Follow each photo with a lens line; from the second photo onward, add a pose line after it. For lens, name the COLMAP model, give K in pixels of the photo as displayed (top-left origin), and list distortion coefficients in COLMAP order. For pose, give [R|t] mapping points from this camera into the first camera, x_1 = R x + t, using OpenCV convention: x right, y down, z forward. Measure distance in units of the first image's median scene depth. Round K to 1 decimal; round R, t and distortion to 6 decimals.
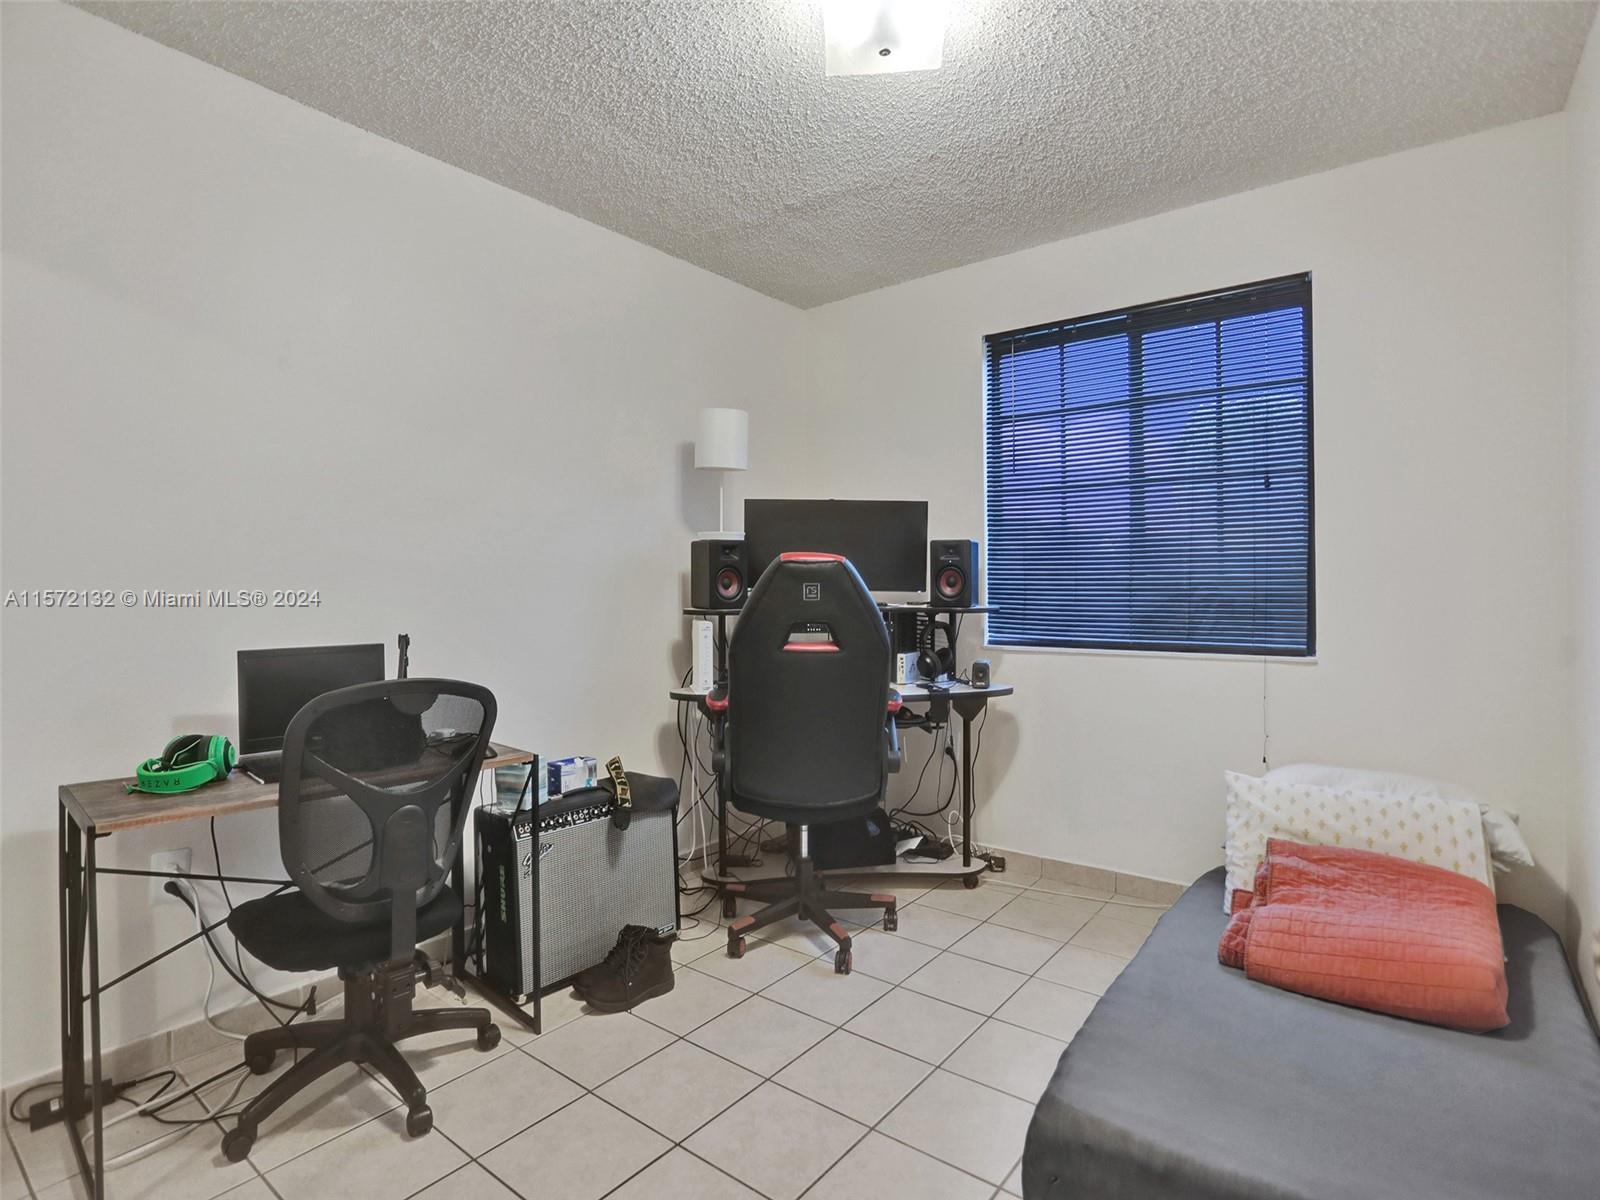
lens RADIAL K [[832.8, 0, 806.1], [0, 832.8, 592.9], [0, 0, 1]] dist [-0.006314, 0.000572]
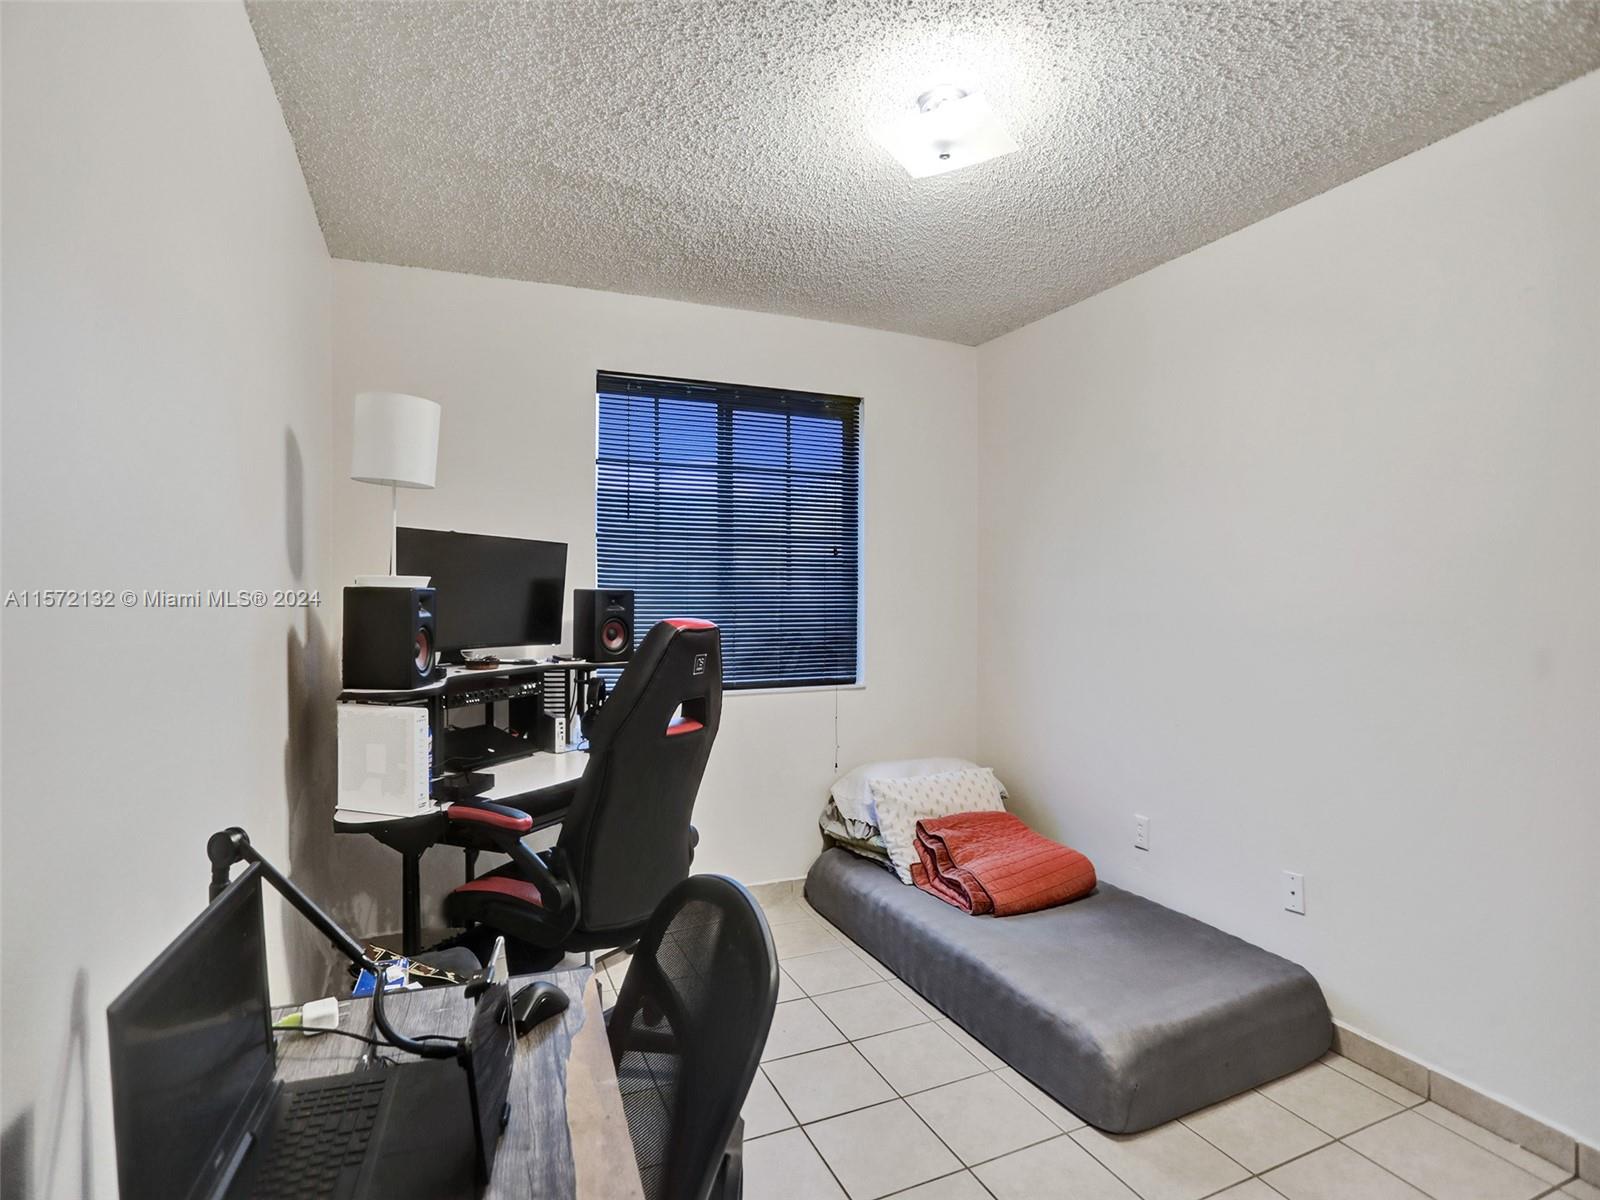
lens RADIAL K [[832.8, 0, 804.0], [0, 832.8, 603.0], [0, 0, 1]] dist [-0.006314, 0.000572]
pose [[0.478692, -0.002709, 0.877979, -0.611095], [0.008614, 0.999962, -0.001611, -0.051505], [-0.877941, 0.008334, 0.478697, 0.423709]]
